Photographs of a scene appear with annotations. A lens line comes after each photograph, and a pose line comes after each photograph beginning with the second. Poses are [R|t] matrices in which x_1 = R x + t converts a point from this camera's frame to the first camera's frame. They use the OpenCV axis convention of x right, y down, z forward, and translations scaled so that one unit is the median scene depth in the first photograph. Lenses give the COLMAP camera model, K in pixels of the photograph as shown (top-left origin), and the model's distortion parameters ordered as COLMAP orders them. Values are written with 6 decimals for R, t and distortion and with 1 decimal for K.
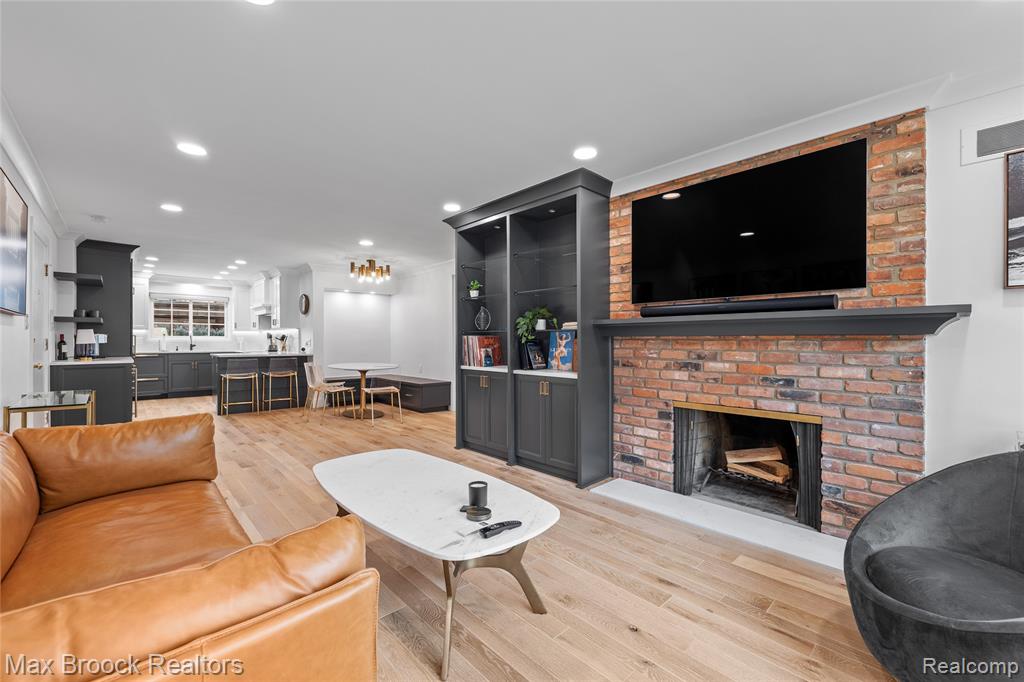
lens RADIAL K [[421.5, 0, 512.7], [0, 421.5, 340.8], [0, 0, 1]] dist [-0.001807, -0.000375]
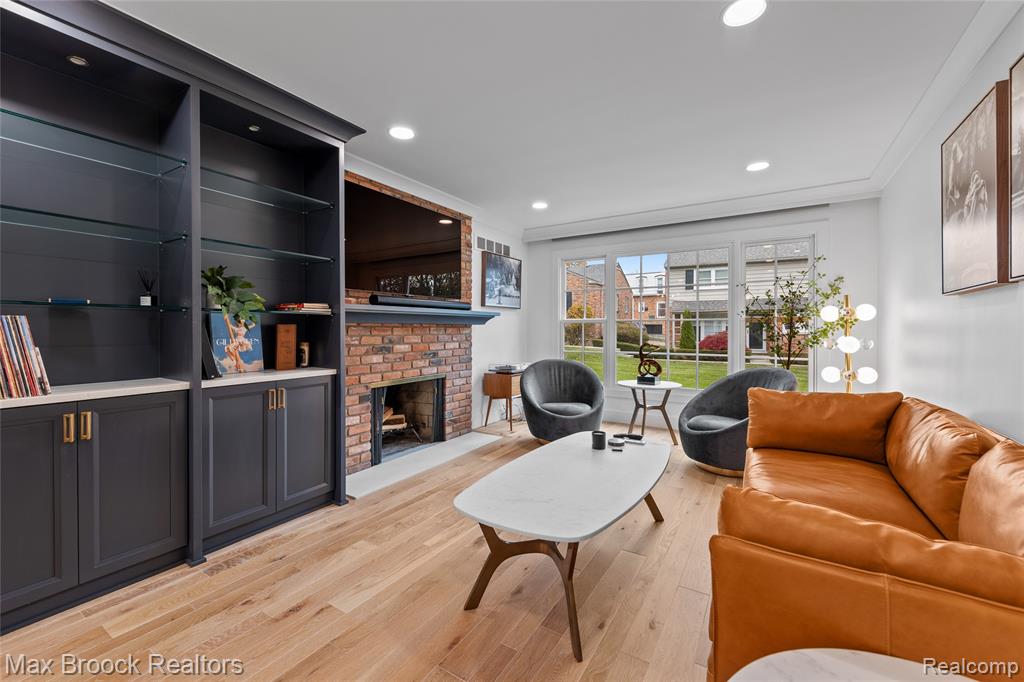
lens RADIAL K [[421.5, 0, 513.9], [0, 421.5, 330.7], [0, 0, 1]] dist [-0.001807, -0.000375]
pose [[-0.270589, -0.004654, 0.962684, -0.810523], [0.002200, 0.999983, 0.005453, 0.002728], [-0.962692, 0.003593, -0.270574, 0.996096]]
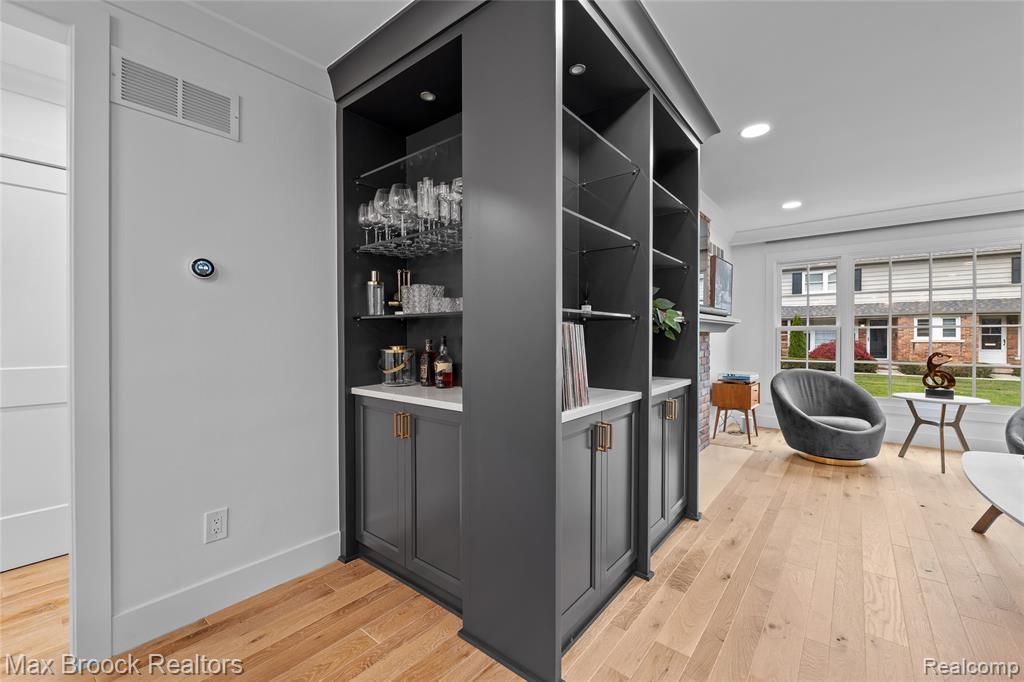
lens RADIAL K [[421.5, 0, 513.2], [0, 421.5, 339.6], [0, 0, 1]] dist [-0.001807, -0.000375]
pose [[-0.149119, -0.007411, 0.988792, -0.640898], [0.003250, 0.999963, 0.007985, -0.000310], [-0.988814, 0.004404, -0.149089, 1.623086]]
